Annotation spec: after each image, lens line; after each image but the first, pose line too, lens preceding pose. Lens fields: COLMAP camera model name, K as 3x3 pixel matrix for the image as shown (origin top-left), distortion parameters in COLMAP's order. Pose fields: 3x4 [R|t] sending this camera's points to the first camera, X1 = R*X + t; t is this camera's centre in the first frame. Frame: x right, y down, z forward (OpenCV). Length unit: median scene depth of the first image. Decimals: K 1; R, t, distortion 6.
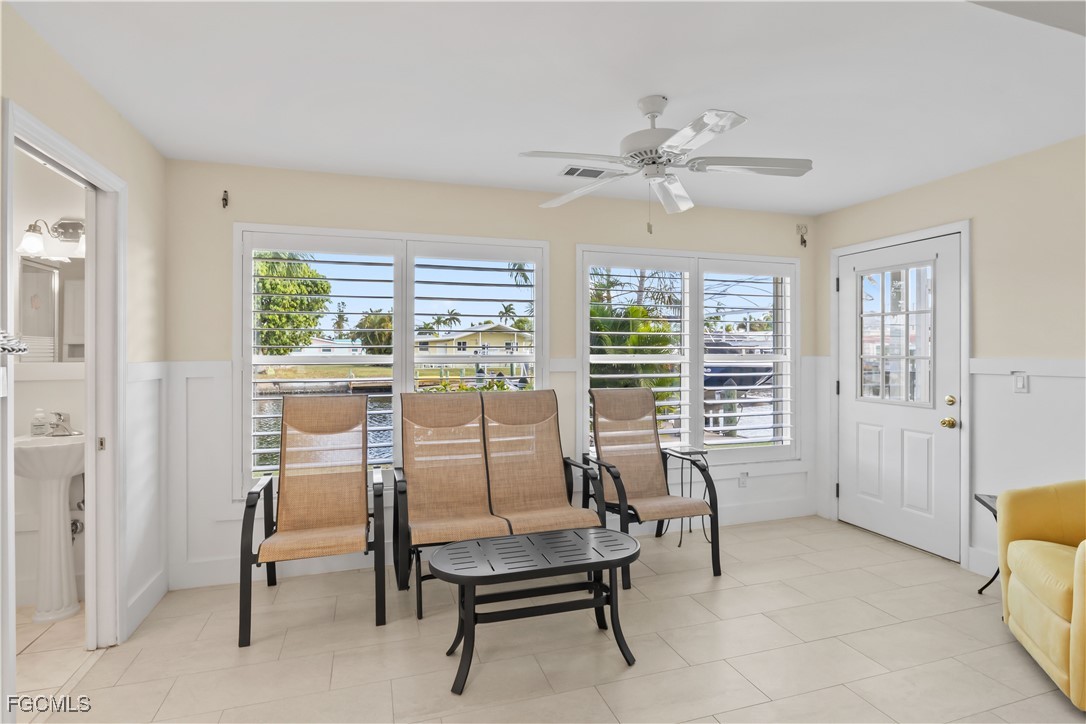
lens RADIAL K [[541.6, 0, 548.0], [0, 541.6, 353.9], [0, 0, 1]] dist [-0.004360, 0.003325]
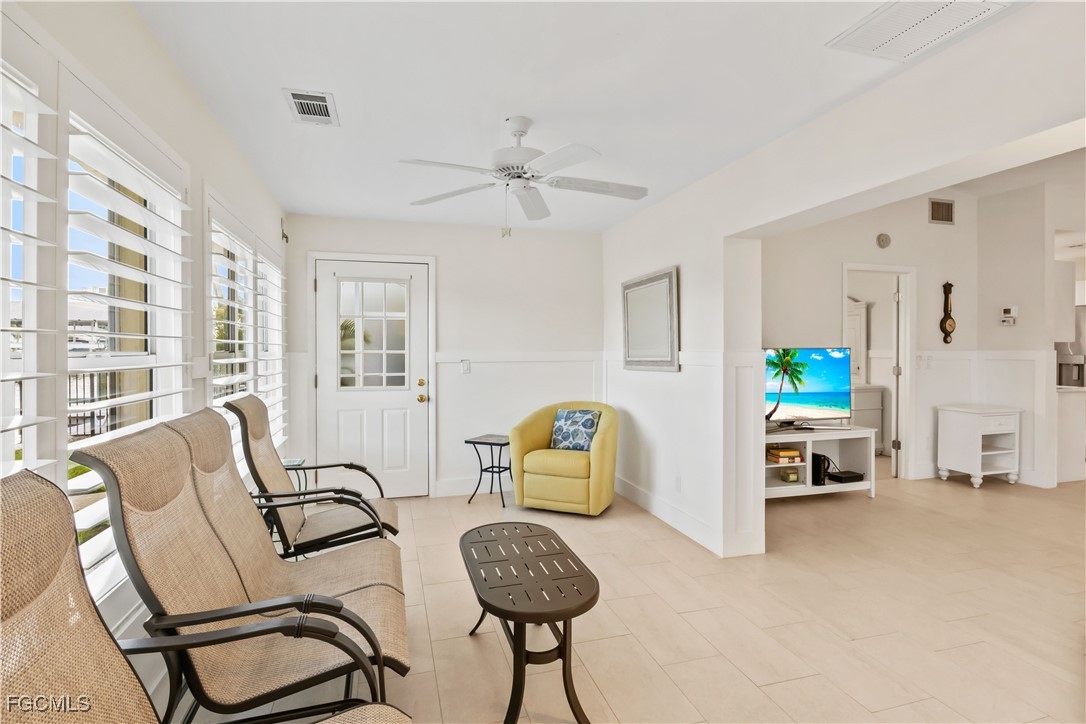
lens RADIAL K [[541.6, 0, 546.3], [0, 541.6, 354.8], [0, 0, 1]] dist [-0.004360, 0.003325]
pose [[0.026956, -0.003575, 0.999630, -0.638577], [0.003553, 0.999988, 0.003481, 0.009899], [-0.999630, 0.003458, 0.026968, 0.619042]]
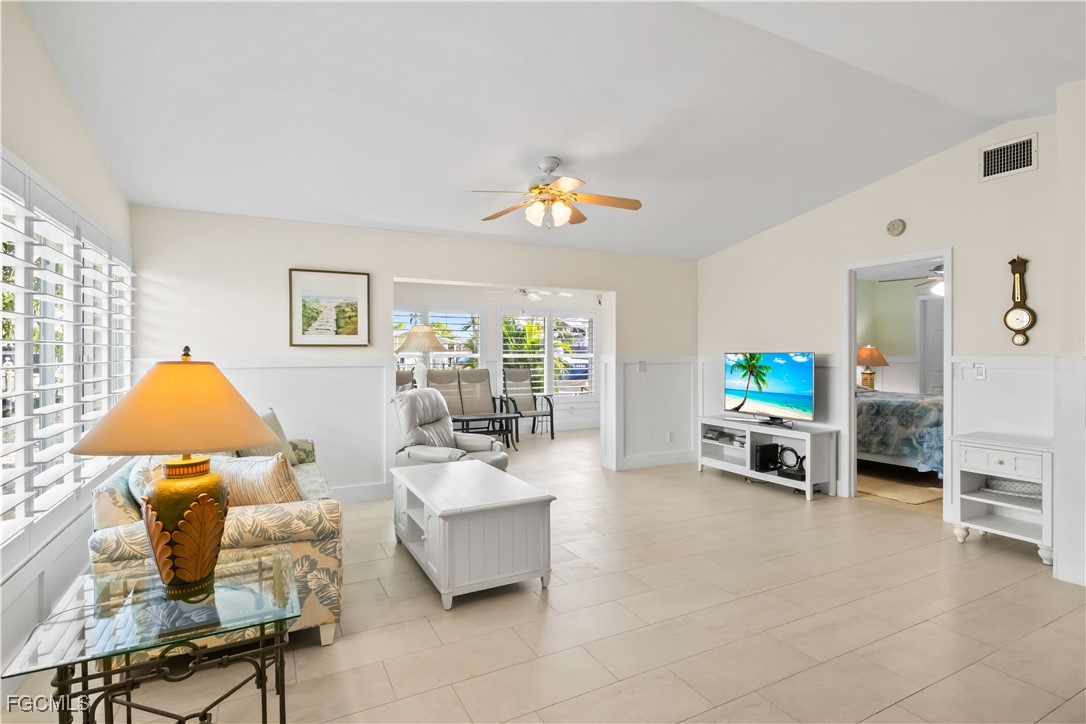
lens RADIAL K [[541.6, 0, 545.6], [0, 541.6, 363.4], [0, 0, 1]] dist [-0.004360, 0.003325]
pose [[0.986761, -0.004862, 0.162107, -0.131518], [0.001831, 0.999821, 0.018843, -0.001328], [-0.162169, -0.018296, 0.986593, -1.471274]]
